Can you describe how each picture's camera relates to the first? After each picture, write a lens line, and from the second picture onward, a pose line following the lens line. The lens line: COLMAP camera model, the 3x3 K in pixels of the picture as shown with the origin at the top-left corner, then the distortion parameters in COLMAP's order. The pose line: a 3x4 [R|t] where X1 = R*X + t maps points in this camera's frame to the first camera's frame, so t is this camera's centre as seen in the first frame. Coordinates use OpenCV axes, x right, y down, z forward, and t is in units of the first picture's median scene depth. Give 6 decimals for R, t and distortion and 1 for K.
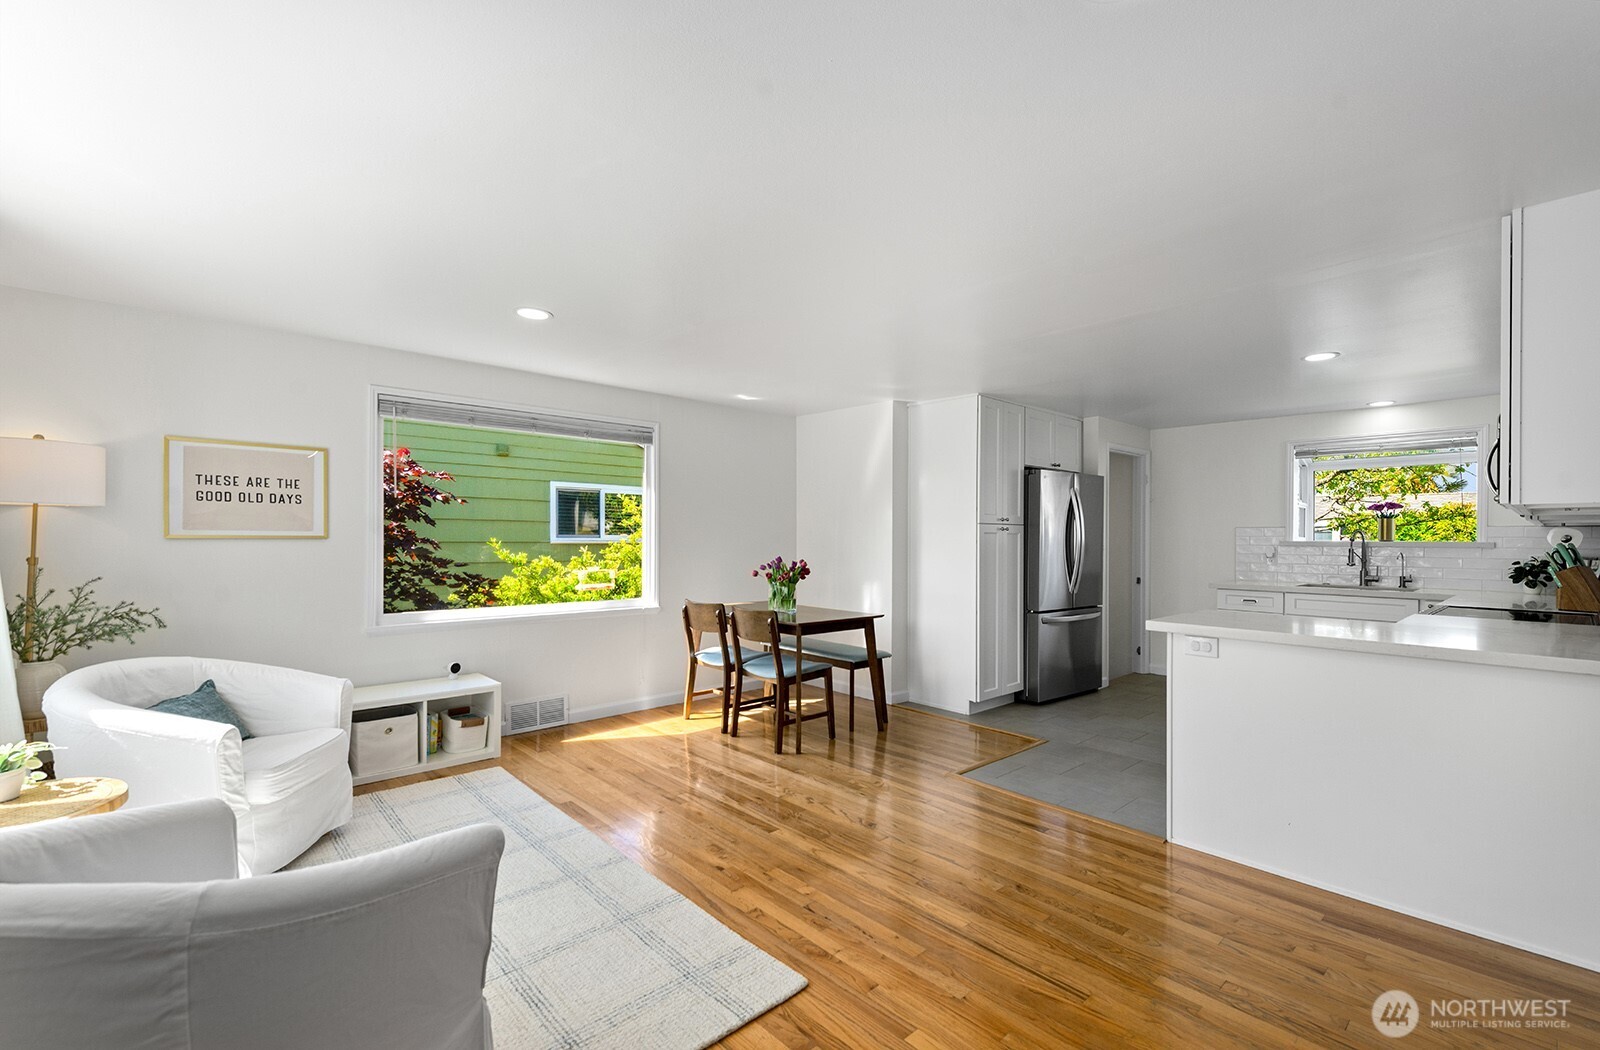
lens RADIAL K [[690.3, 0, 803.3], [0, 690.3, 543.0], [0, 0, 1]] dist [0.001264, -0.000010]
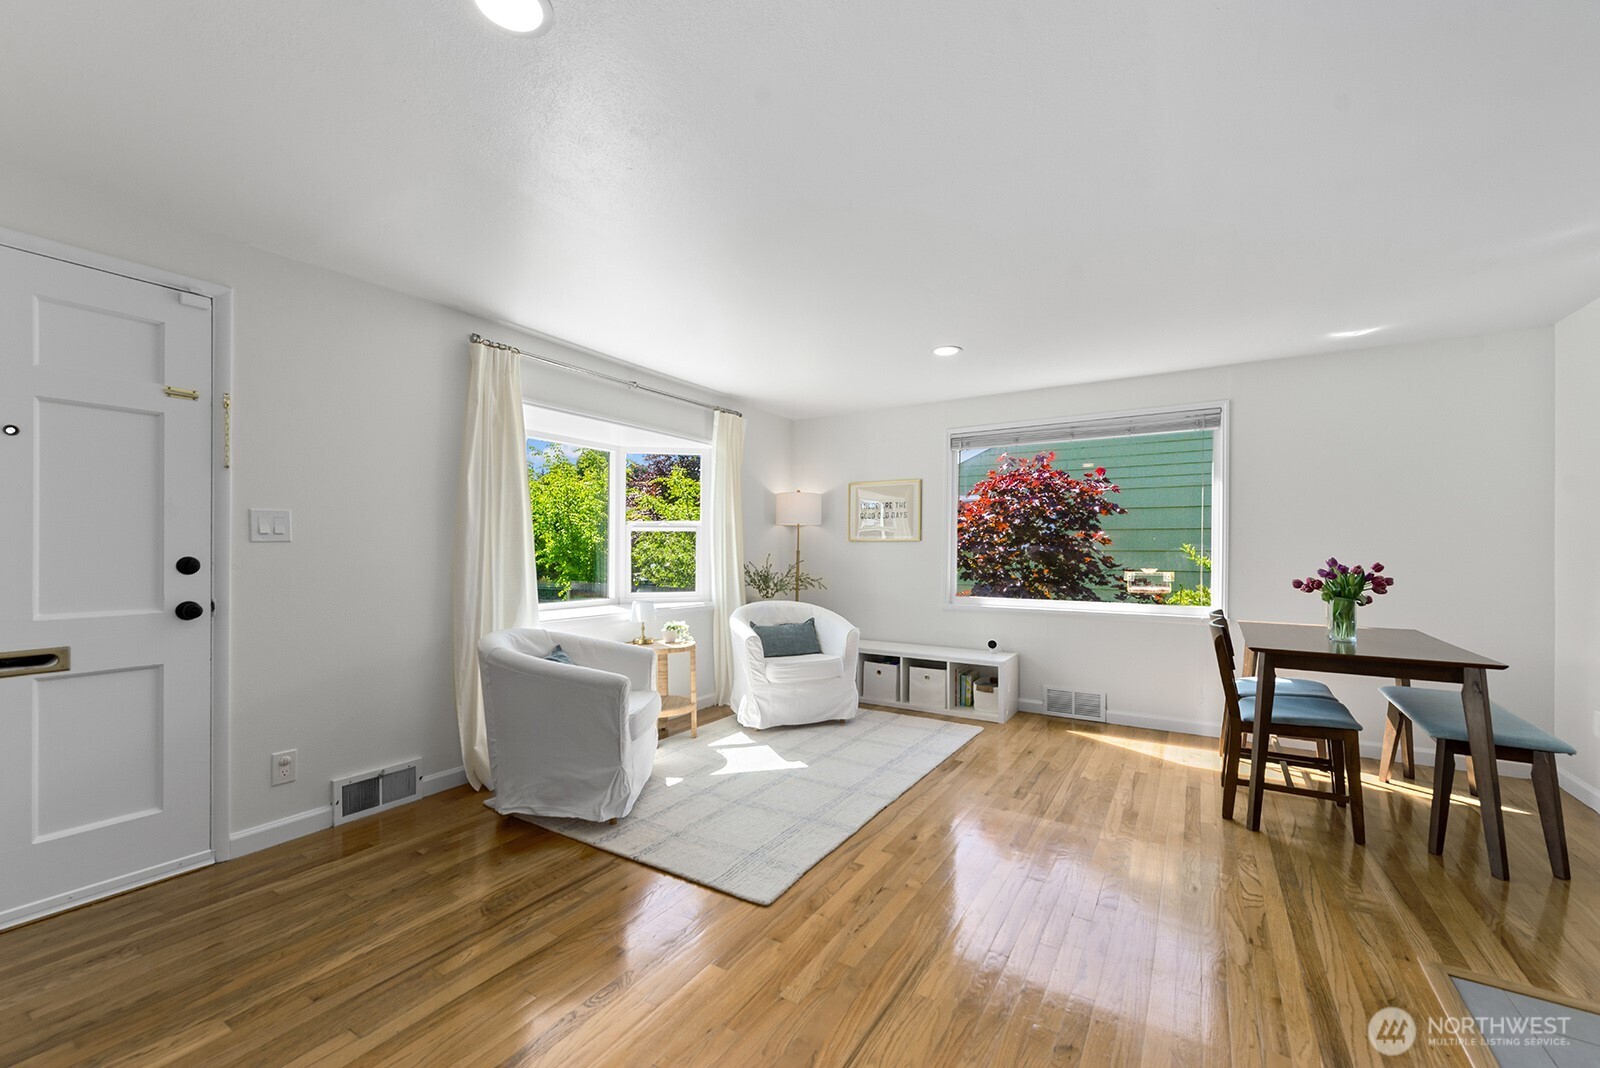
lens RADIAL K [[643.1, 0, 809.9], [0, 643.1, 552.6], [0, 0, 1]] dist [0.017623, -0.000143]
pose [[0.268607, -0.001441, -0.963249, 0.547248], [-0.008610, 0.999955, -0.003897, 0.025734], [0.963211, 0.009341, 0.268583, 0.395380]]
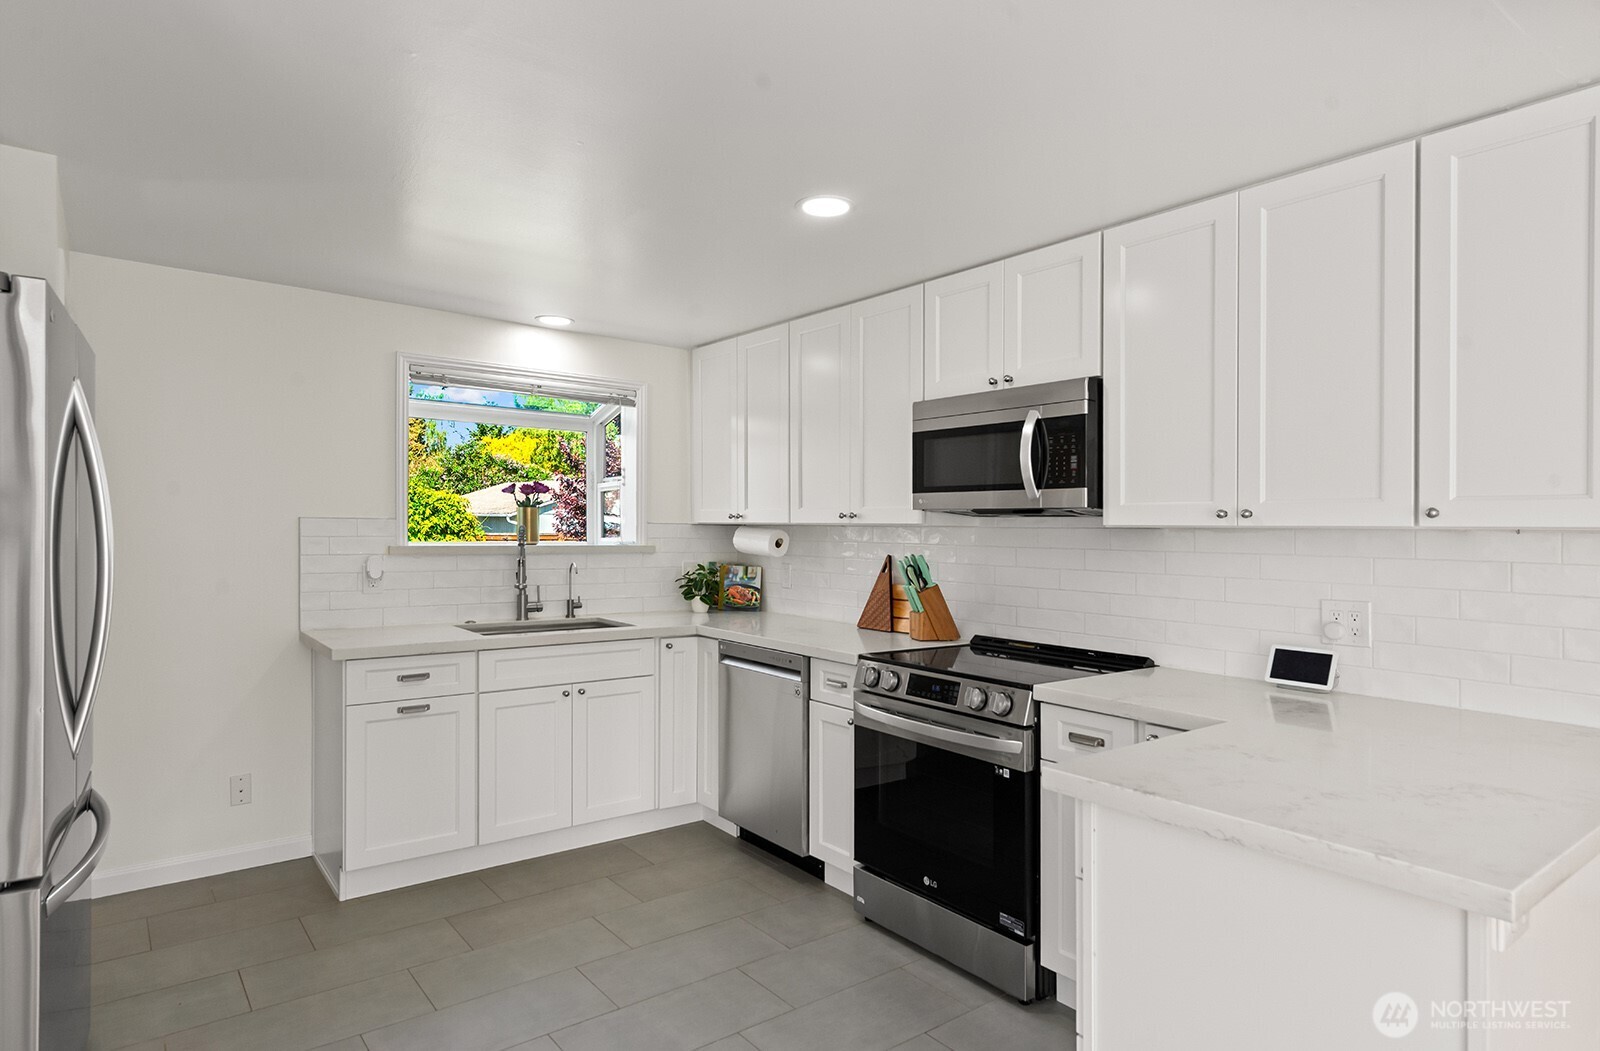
lens RADIAL K [[921.9, 0, 800.0], [0, 921.9, 525.5], [0, 0, 1]] dist [-0.000203, 0.000000]
pose [[0.099843, -0.003146, 0.994998, 0.057118], [-0.005775, 0.999976, 0.003741, -0.034588], [-0.994986, -0.006119, 0.099822, 0.972184]]
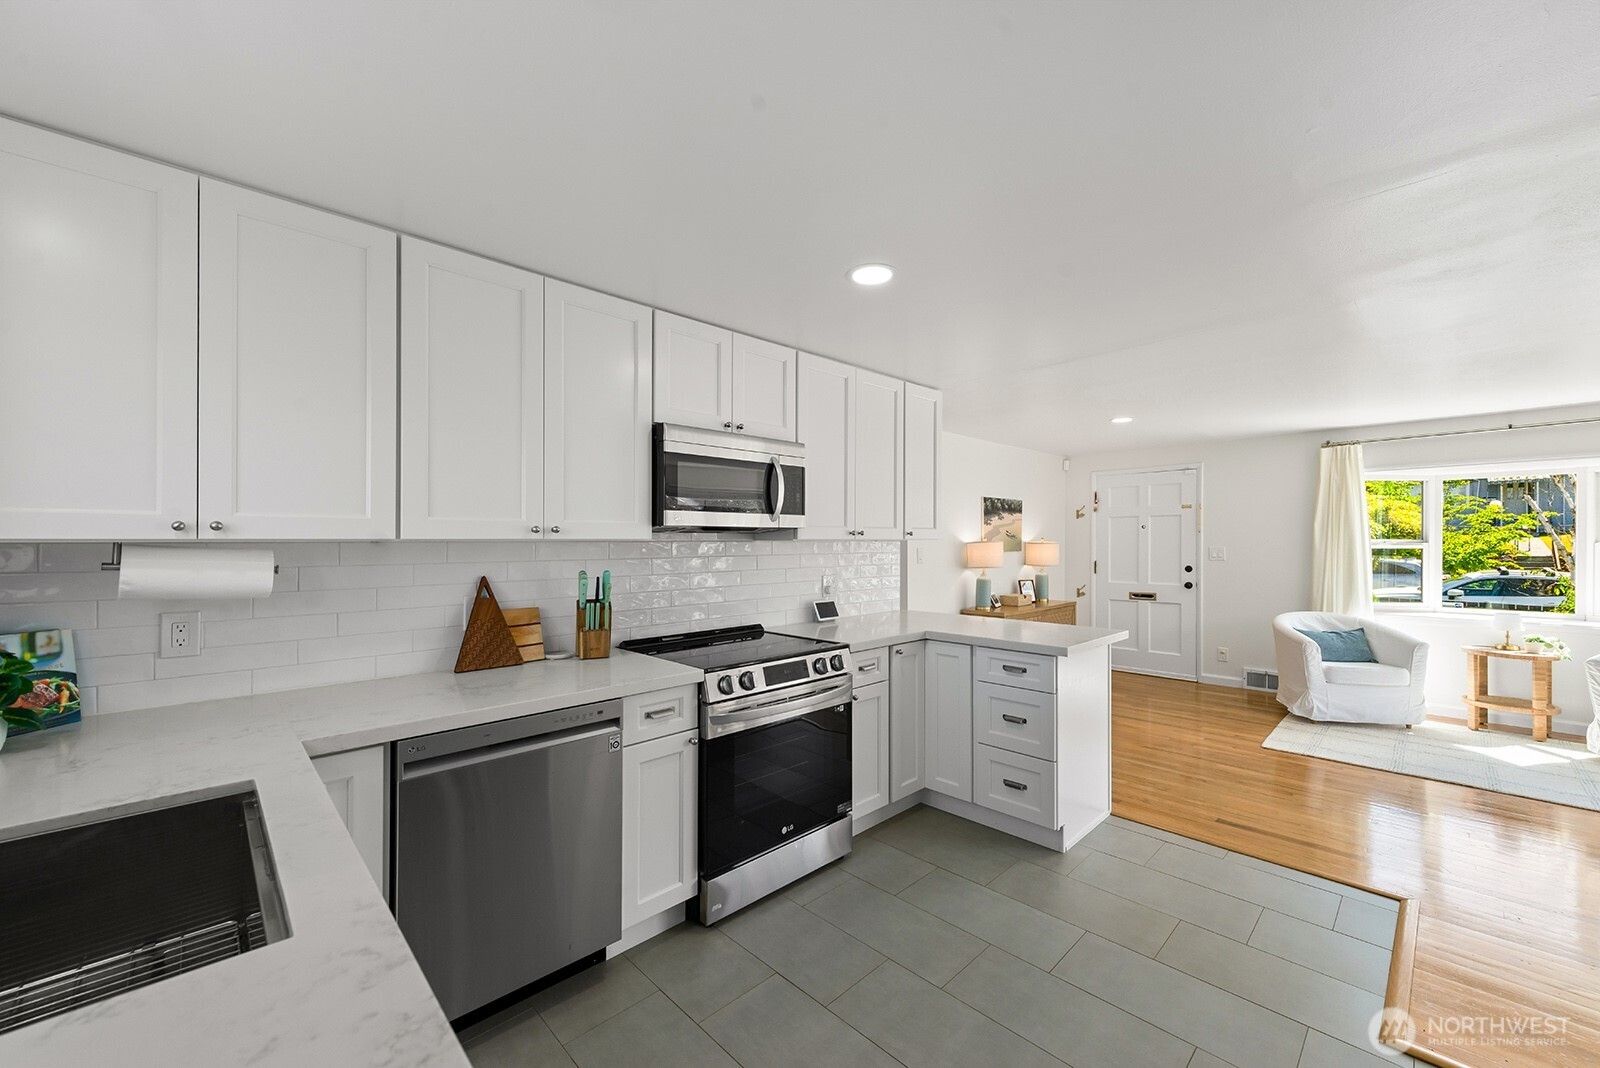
lens RADIAL K [[621.6, 0, 803.1], [0, 621.6, 540.2], [0, 0, 1]] dist [0.012375, -0.000157]
pose [[-0.999666, -0.003084, -0.025668, 0.830935], [-0.003146, 0.999992, 0.002380, -0.033984], [0.025661, 0.002460, -0.999668, 1.579210]]
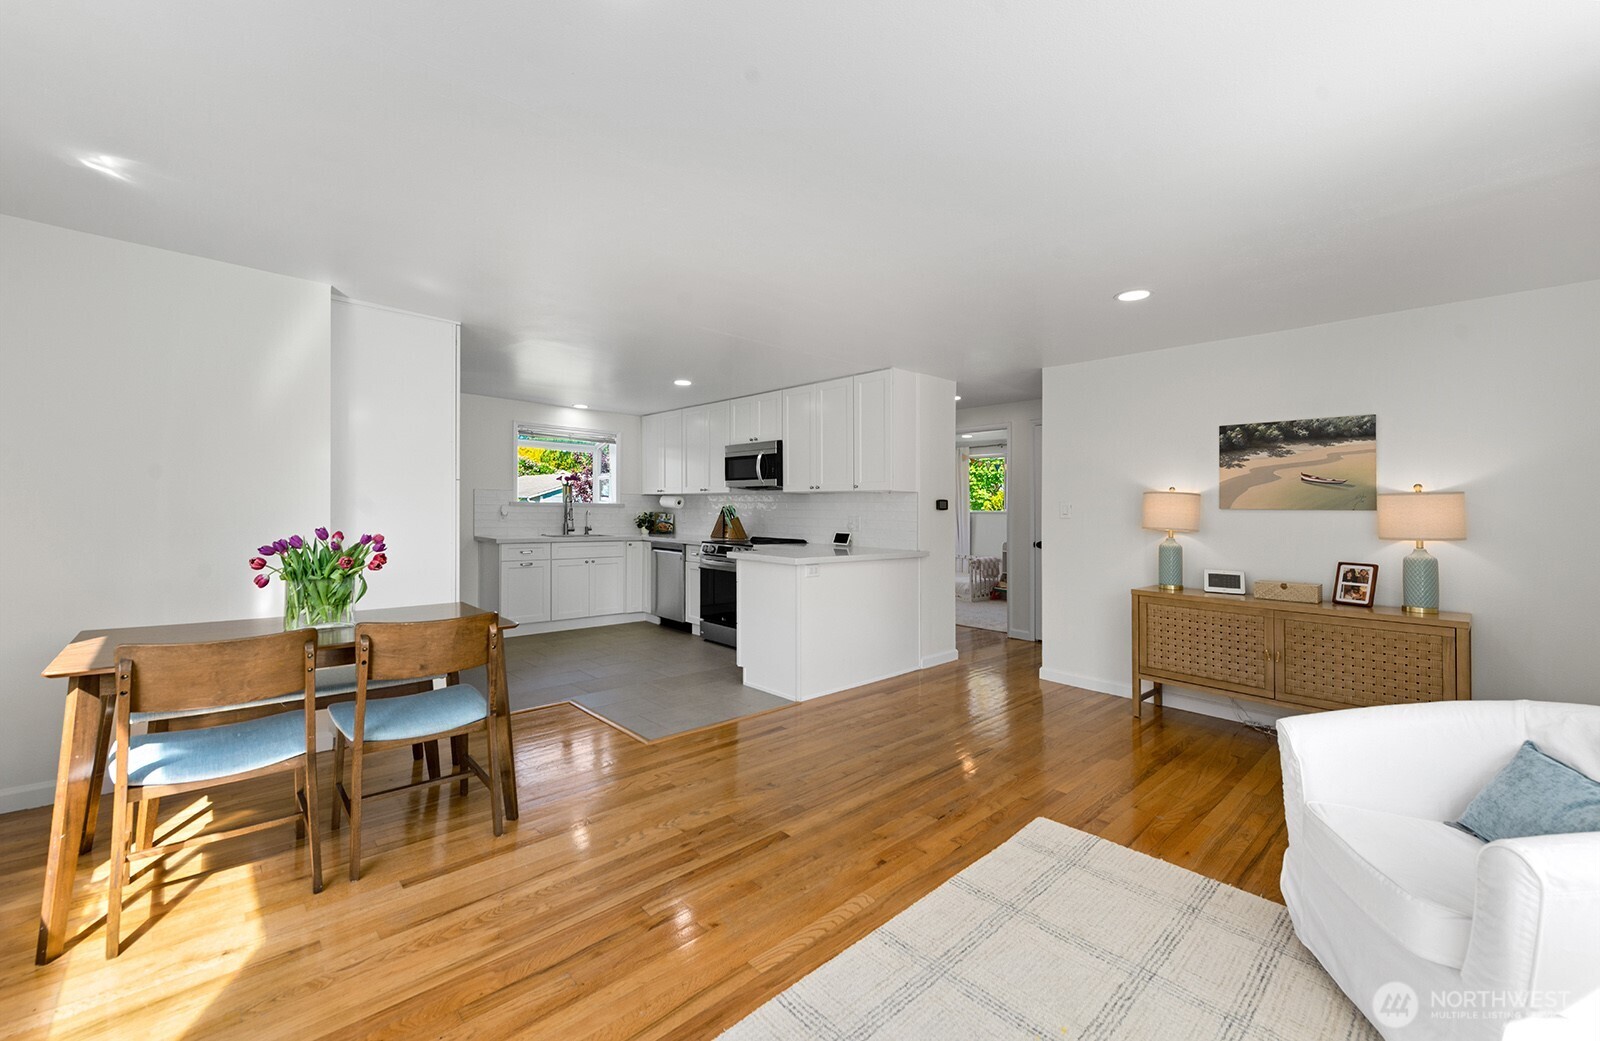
lens RADIAL K [[634.9, 0, 800.4], [0, 634.9, 513.2], [0, 0, 1]] dist [-0.000704, -0.000111]
pose [[-0.007841, -0.013040, 0.999884, -0.661072], [-0.008875, 0.999876, 0.012970, -0.003339], [-0.999930, -0.008772, -0.007956, 0.771050]]
